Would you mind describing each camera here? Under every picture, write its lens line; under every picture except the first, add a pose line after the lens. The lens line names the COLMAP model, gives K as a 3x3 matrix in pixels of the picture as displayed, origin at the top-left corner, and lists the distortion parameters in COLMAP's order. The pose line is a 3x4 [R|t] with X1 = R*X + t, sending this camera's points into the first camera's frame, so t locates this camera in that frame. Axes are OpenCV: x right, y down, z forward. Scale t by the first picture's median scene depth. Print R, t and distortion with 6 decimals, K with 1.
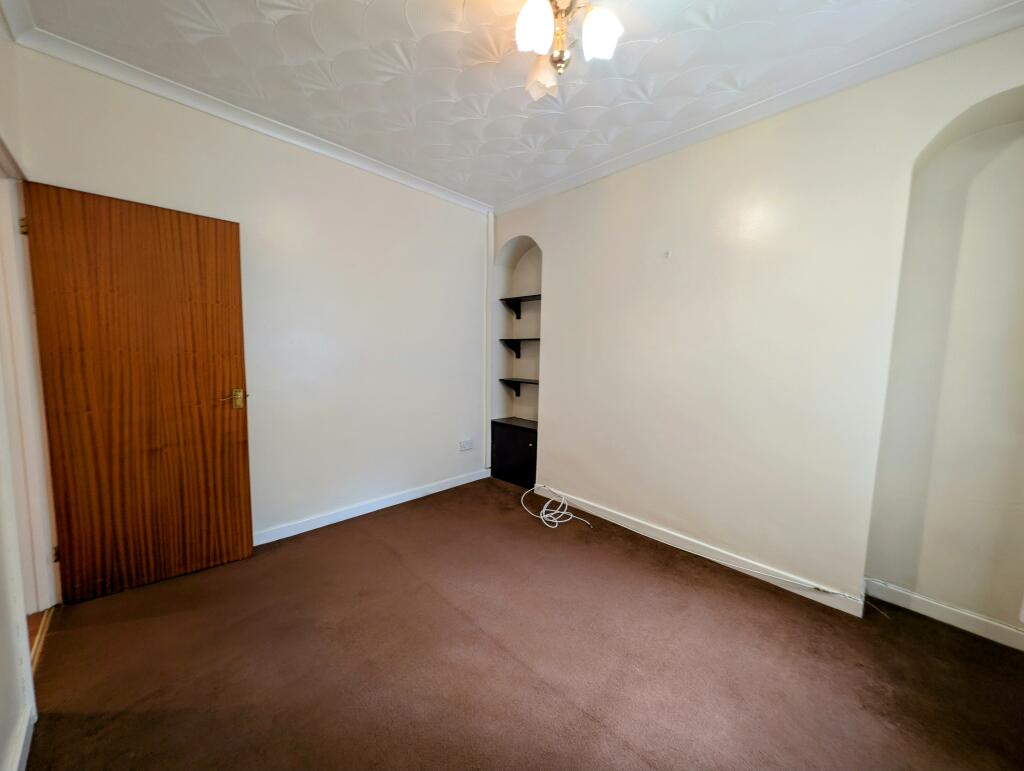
lens RADIAL K [[366.1, 0, 512.0], [0, 366.1, 385.5], [0, 0, 1]] dist [0.000003, 0.000086]
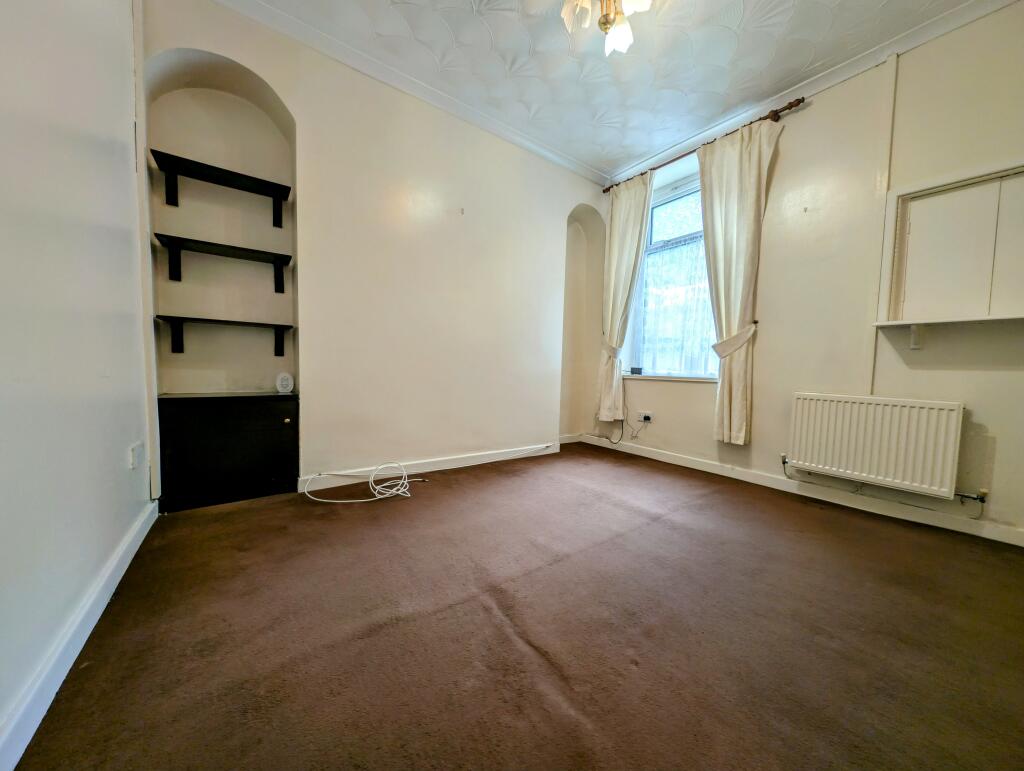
lens RADIAL K [[366.1, 0, 512.0], [0, 366.1, 385.5], [0, 0, 1]] dist [0.000003, 0.000086]
pose [[0.136321, -0.057811, 0.988977, -0.741879], [0.074527, 0.996065, 0.047953, 0.145236], [-0.987857, 0.067169, 0.140093, 0.756522]]
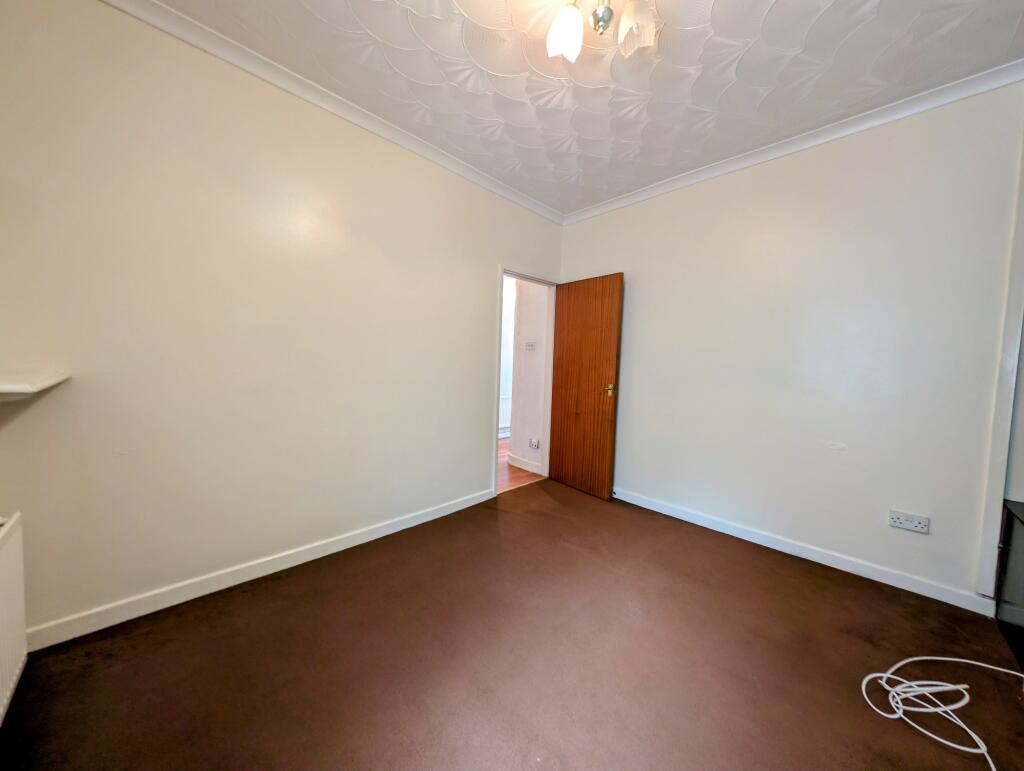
lens RADIAL K [[366.1, 0, 512.0], [0, 366.1, 385.5], [0, 0, 1]] dist [0.000003, 0.000086]
pose [[-0.000347, 0.056690, -0.998392, 0.671482], [-0.107770, 0.992575, 0.056398, -0.024427], [0.994176, 0.107616, 0.005765, 0.542169]]
